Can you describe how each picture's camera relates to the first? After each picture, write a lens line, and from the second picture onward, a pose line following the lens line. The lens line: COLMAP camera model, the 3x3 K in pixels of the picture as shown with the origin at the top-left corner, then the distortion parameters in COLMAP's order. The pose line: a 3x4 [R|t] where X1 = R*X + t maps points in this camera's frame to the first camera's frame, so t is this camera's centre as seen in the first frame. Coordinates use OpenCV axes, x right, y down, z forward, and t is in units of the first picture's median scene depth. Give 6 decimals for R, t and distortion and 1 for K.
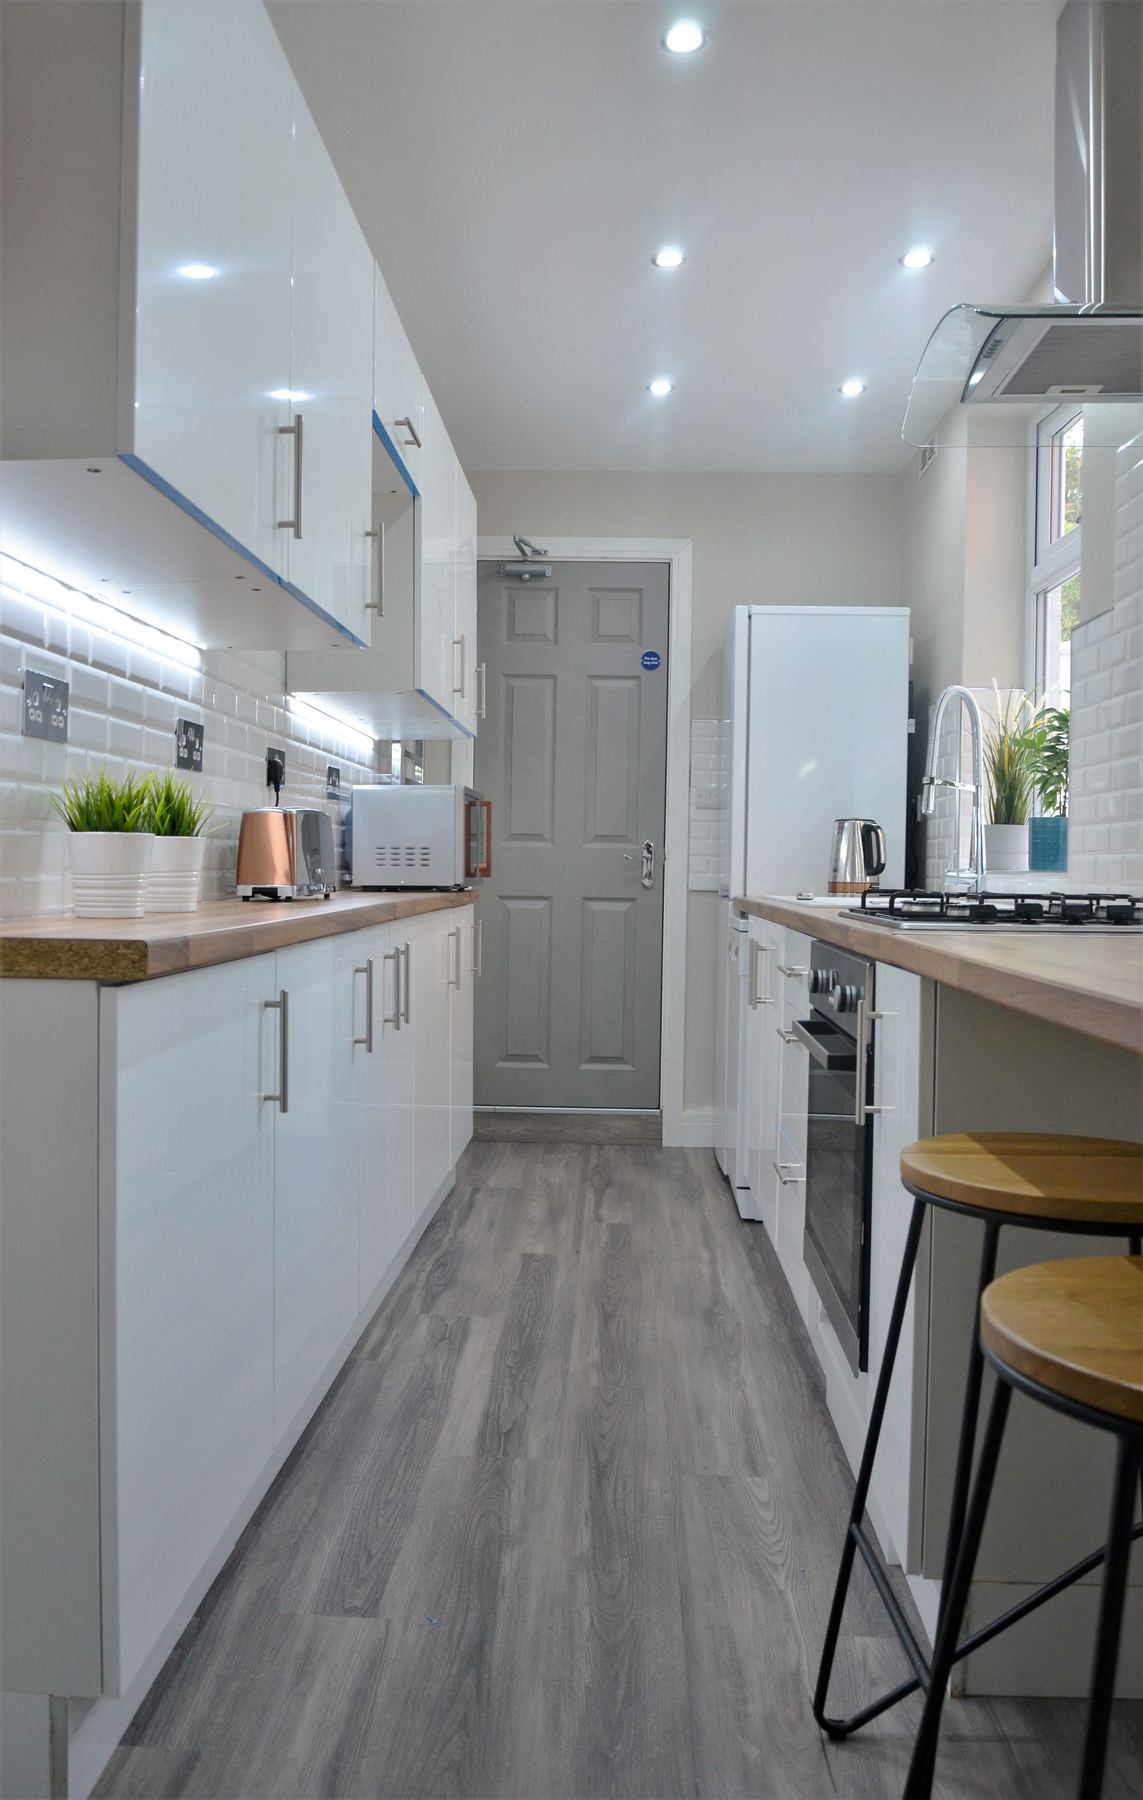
lens RADIAL K [[1341.5, 0, 571.4], [0, 1341.5, 873.5], [0, 0, 1]] dist [0.009009, -0.002604]
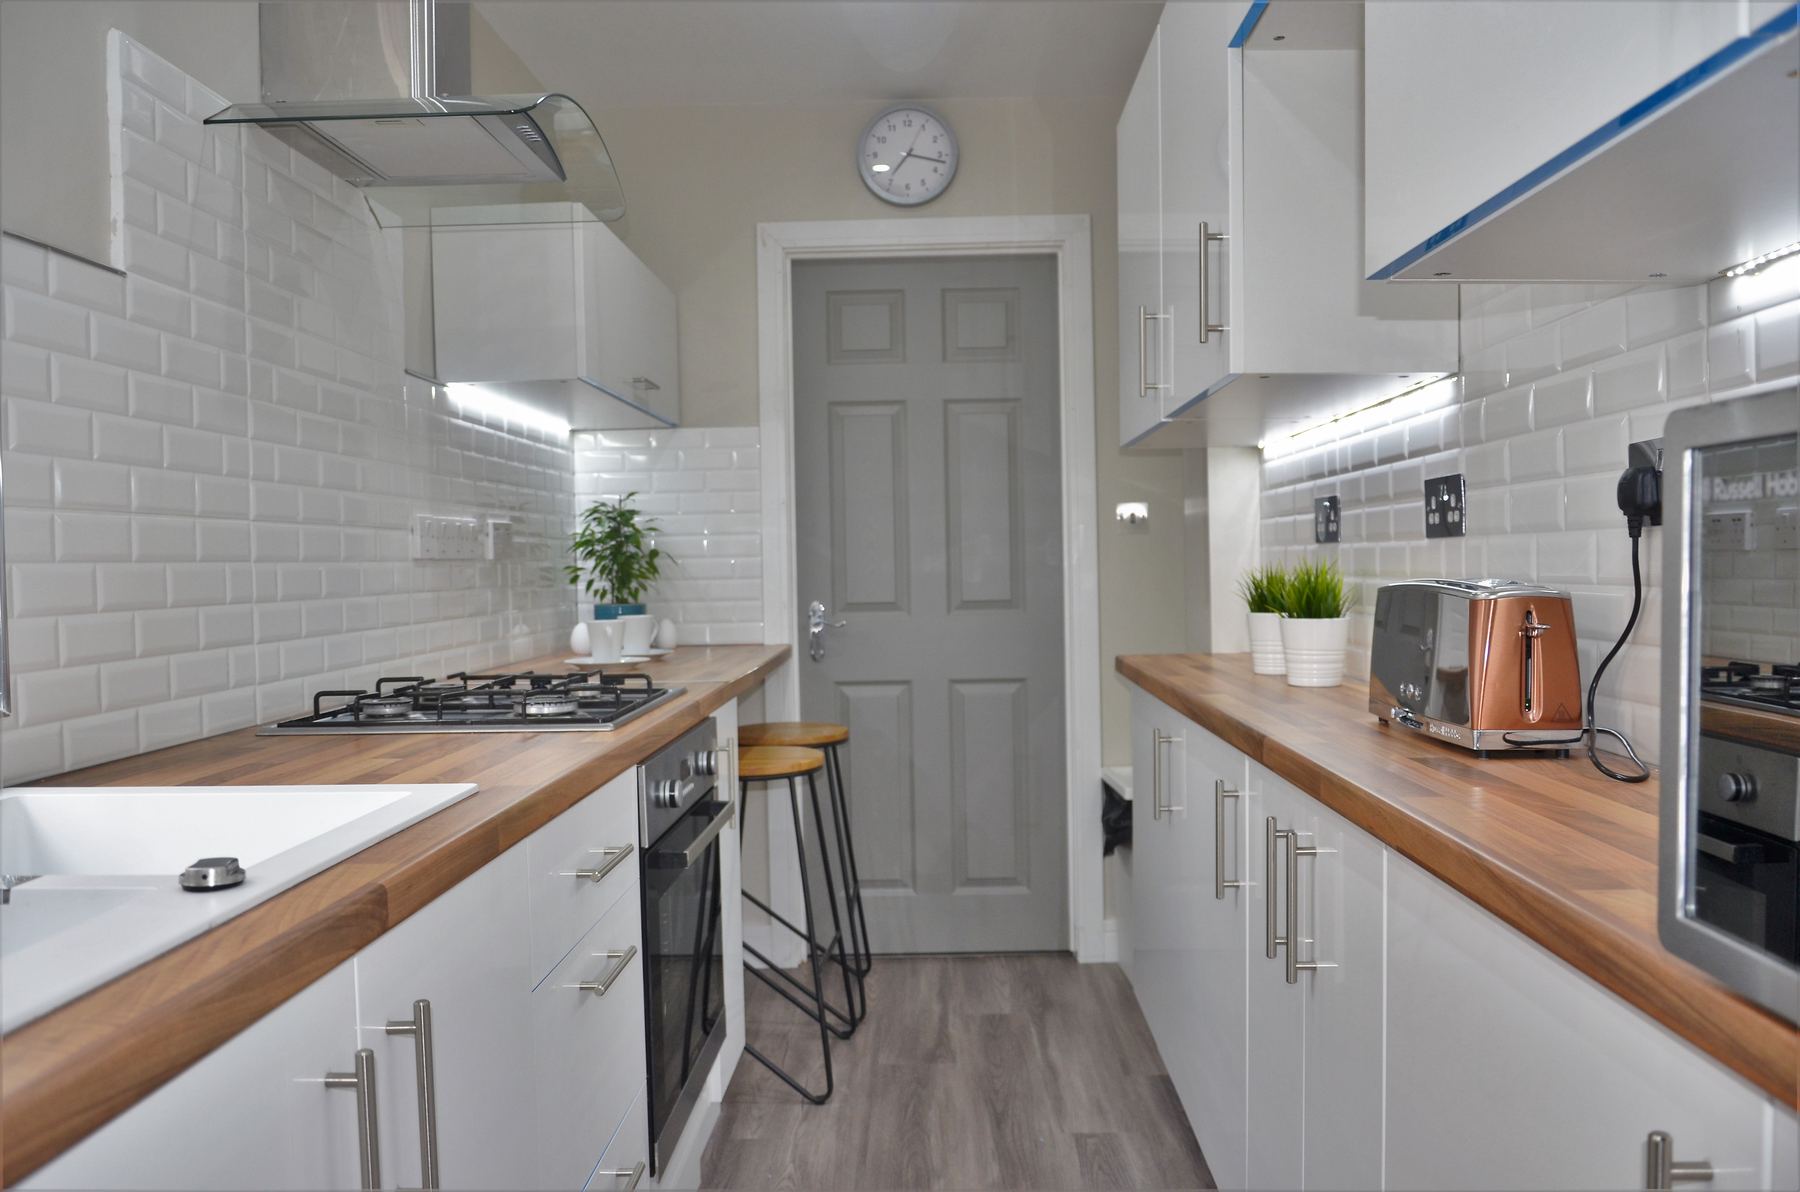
lens RADIAL K [[1330.3, 0, 900.0], [0, 1330.3, 596.0], [0, 0, 1]] dist [0.003435, 0.002417]
pose [[-0.999902, 0.006555, -0.012360, 0.042778], [0.006116, 0.999362, 0.035189, -0.069203], [0.012583, 0.035110, -0.999304, 1.703478]]
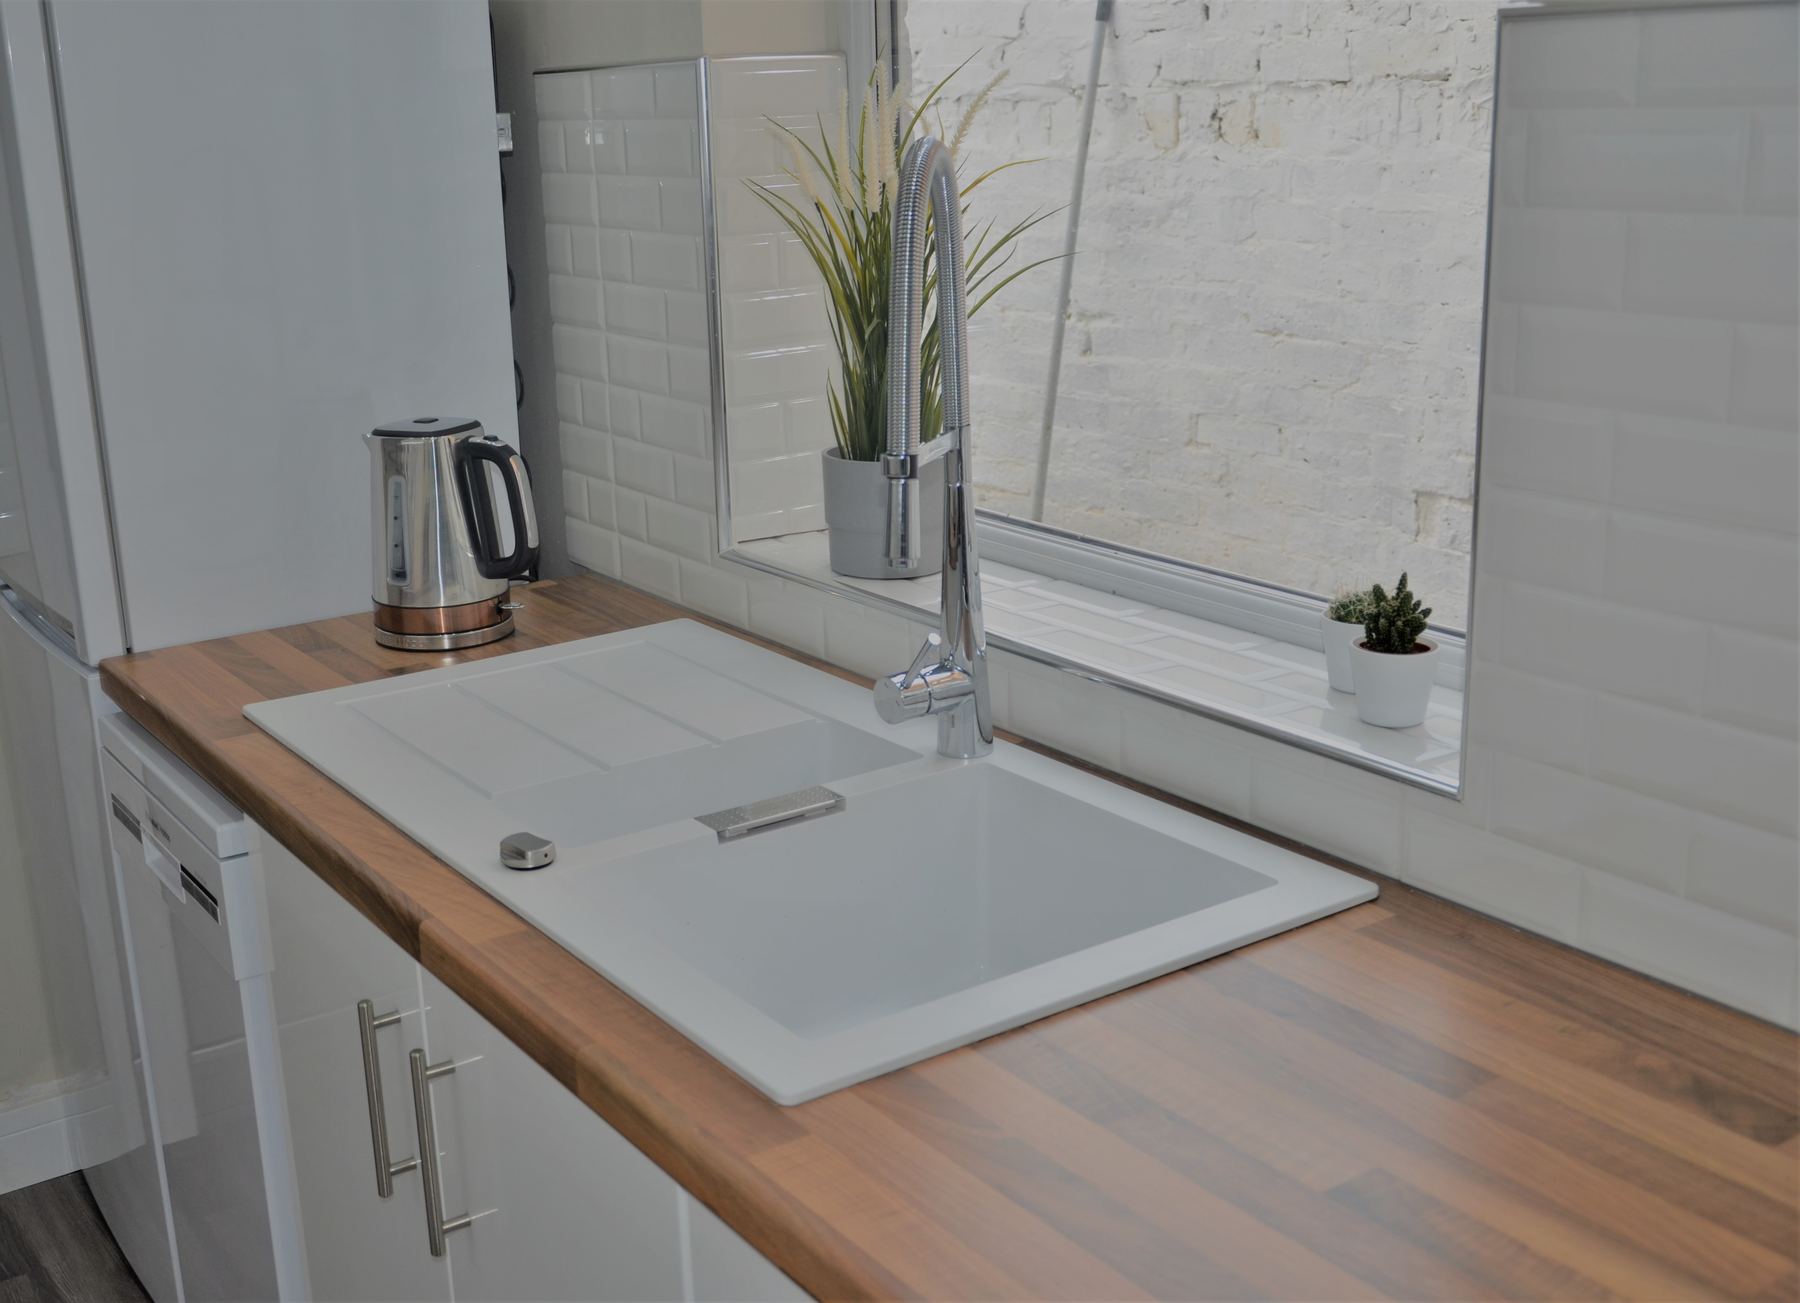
lens RADIAL K [[2010.1, 0, 900.0], [0, 2010.1, 651.5], [0, 0, 1]] dist [-0.068392, 0.009052]
pose [[0.793969, -0.199575, 0.574267, -0.018383], [0.040043, 0.959700, 0.278161, -0.196876], [-0.606638, -0.197856, 0.769963, 0.759942]]
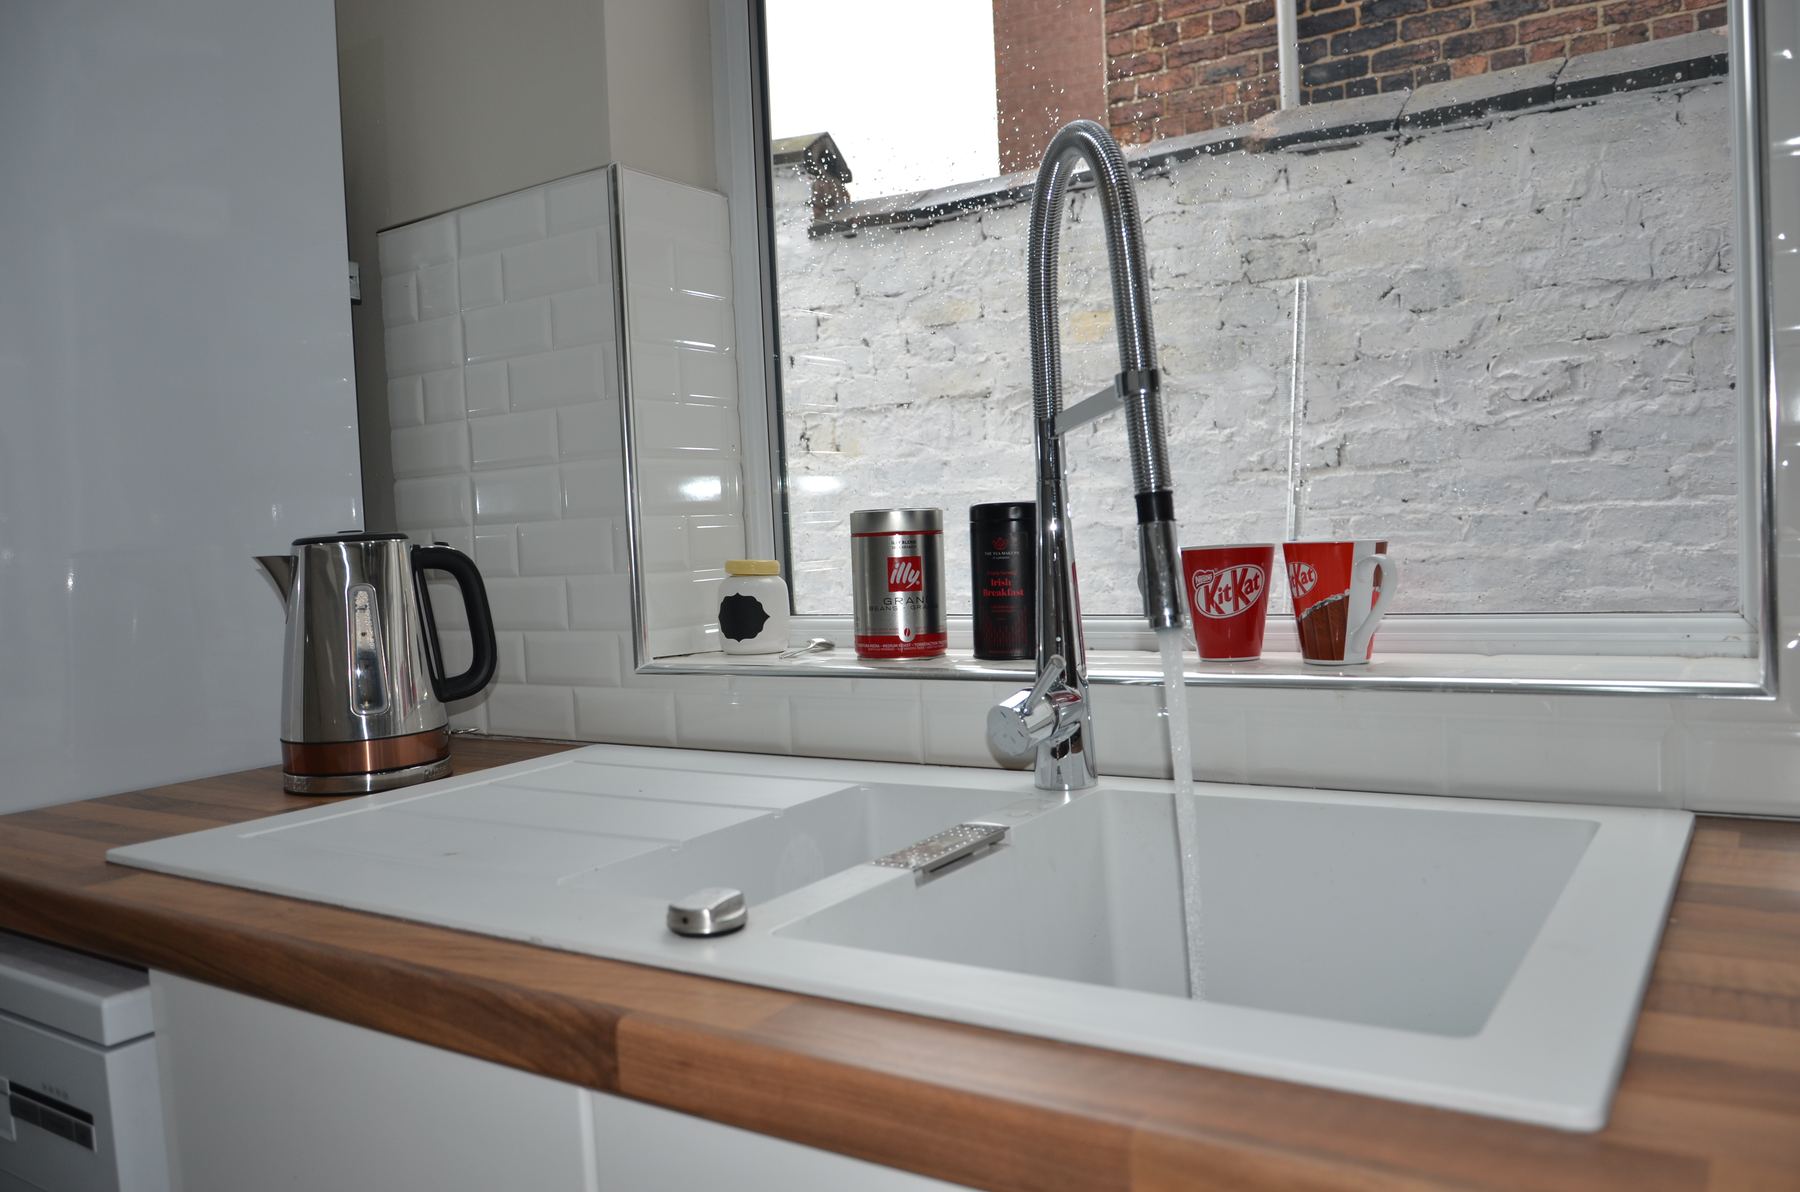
lens RADIAL K [[1330.3, 0, 900.0], [0, 1330.3, 596.0], [0, 0, 1]] dist [0.003435, 0.002417]
pose [[0.500972, -0.066256, 0.862924, 0.006650], [0.055963, 0.997459, 0.044096, -0.048945], [-0.863652, 0.026201, 0.503406, 1.111479]]
